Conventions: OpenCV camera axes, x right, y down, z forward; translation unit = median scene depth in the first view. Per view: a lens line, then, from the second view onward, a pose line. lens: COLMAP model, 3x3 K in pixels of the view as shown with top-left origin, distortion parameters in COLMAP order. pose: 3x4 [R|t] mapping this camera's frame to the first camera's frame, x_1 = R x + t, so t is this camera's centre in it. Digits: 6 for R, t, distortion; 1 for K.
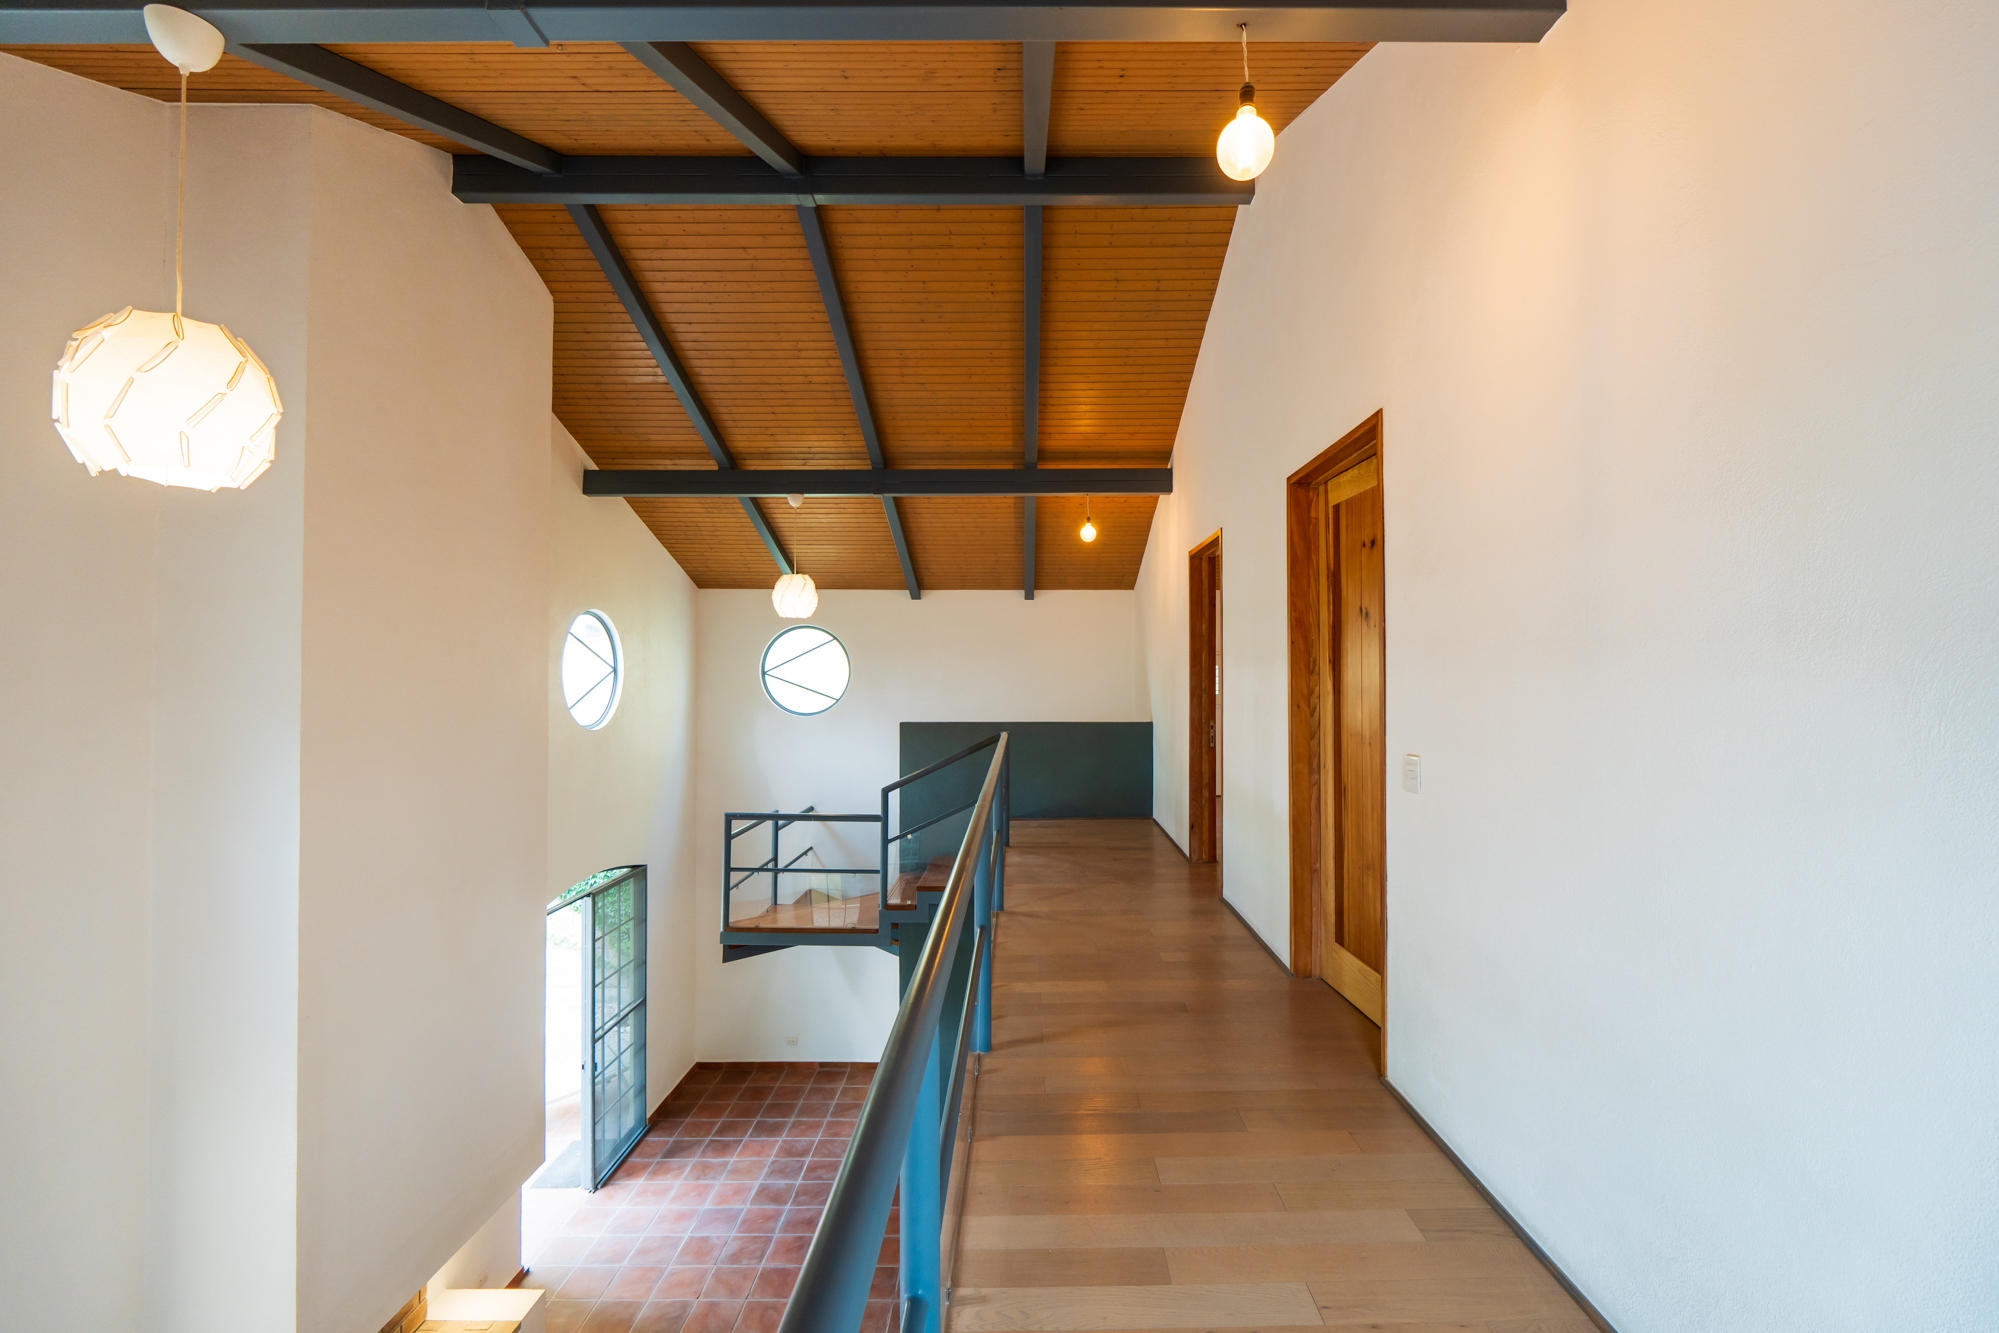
lens RADIAL K [[846.8, 0, 999.5], [0, 846.8, 666.5], [0, 0, 1]] dist [-0.002022, -0.000005]
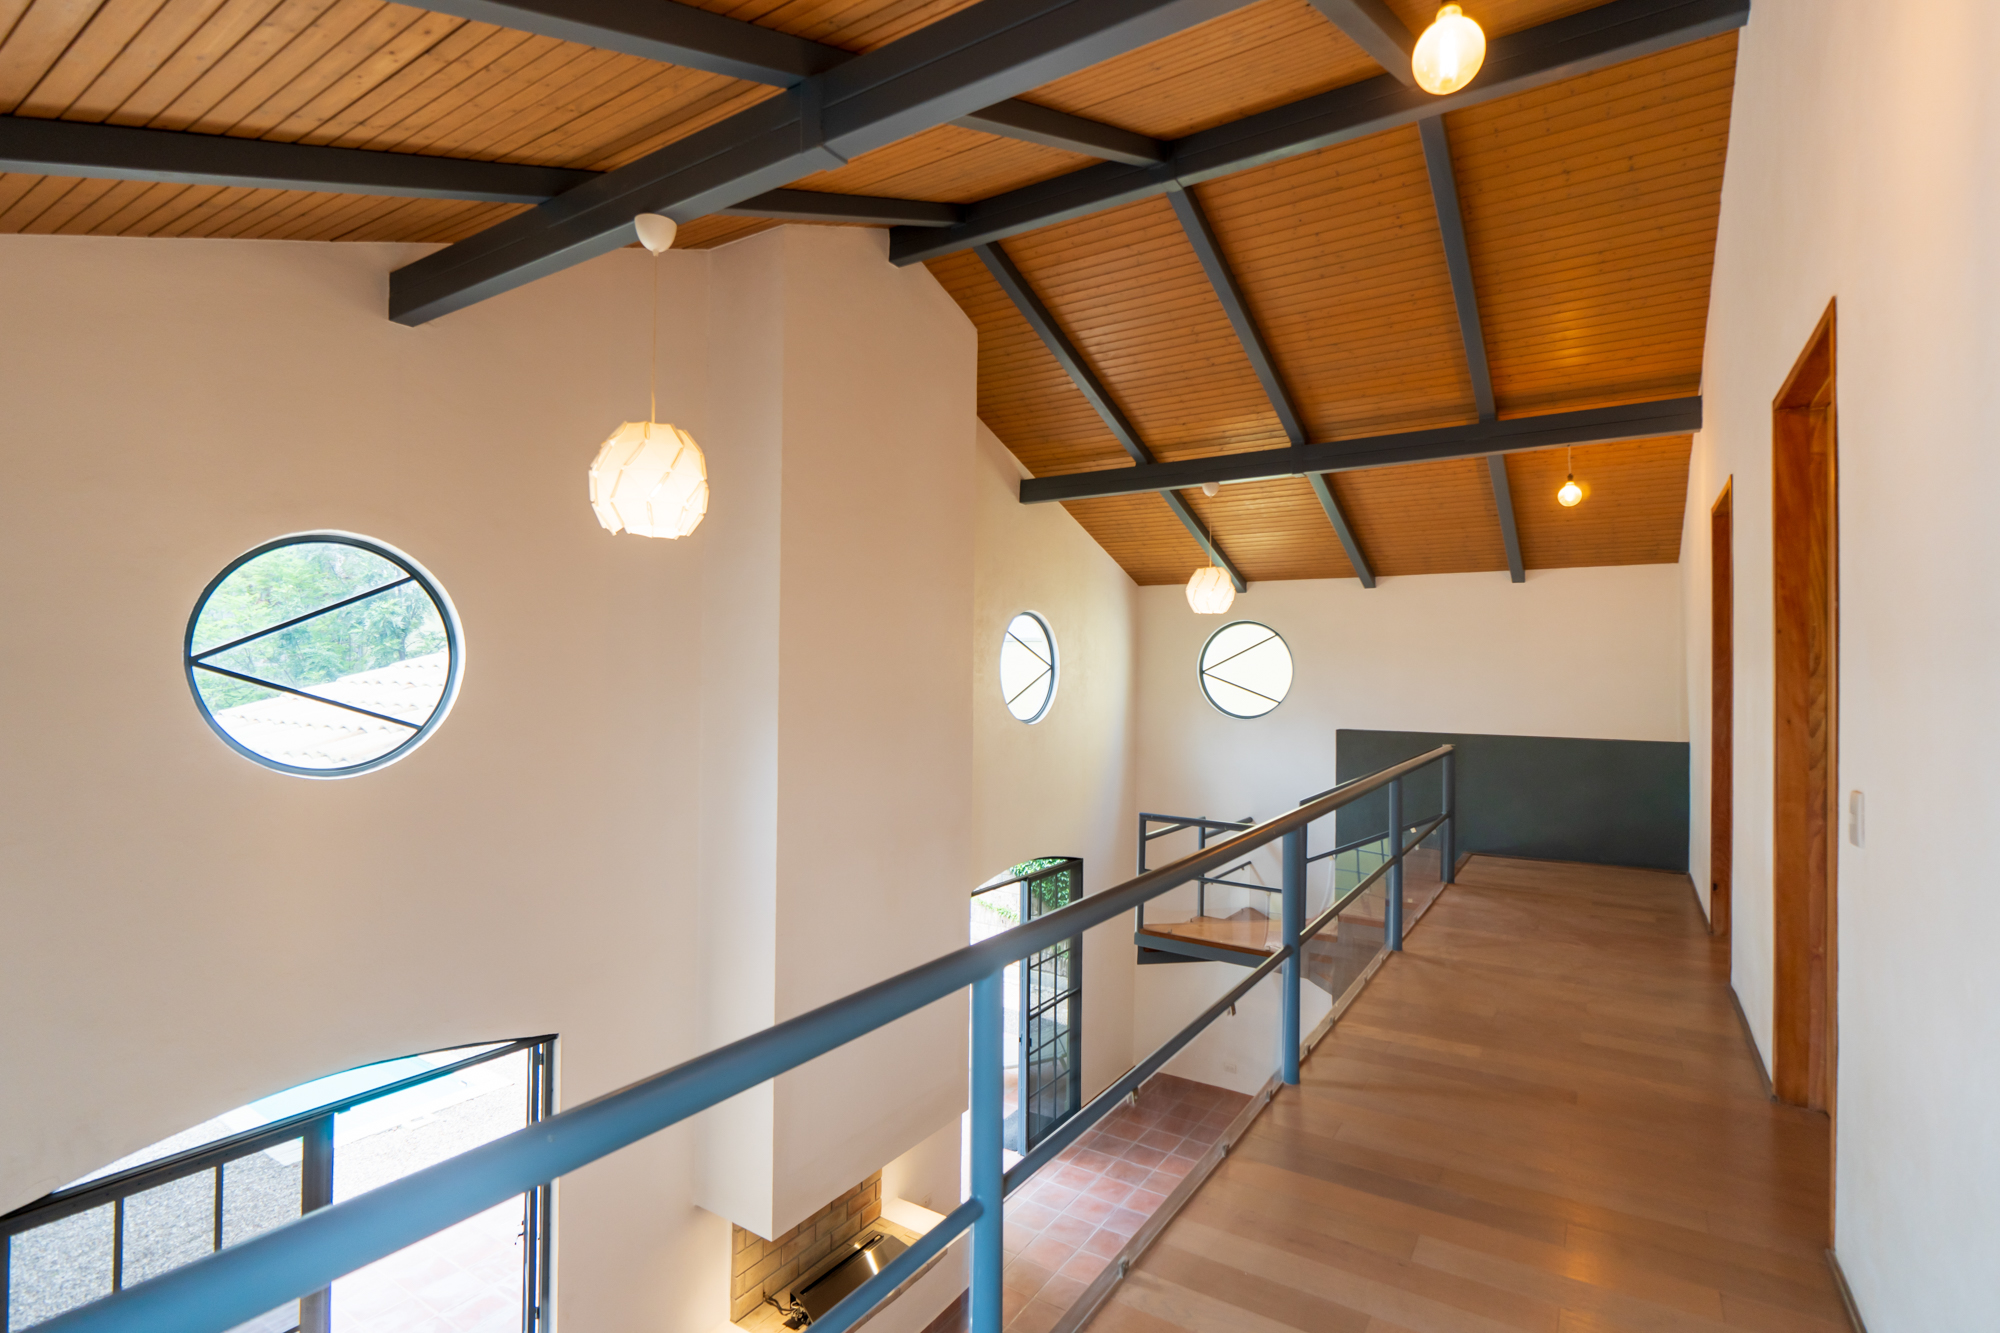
lens RADIAL K [[948.9, 0, 1000.0], [0, 948.9, 666.5], [0, 0, 1]] dist [0.001563, -0.000020]
pose [[0.838166, 0.004206, -0.545399, 0.151214], [-0.004501, 0.999990, 0.000795, 0.002360], [0.545396, 0.001789, 0.838176, -0.018320]]
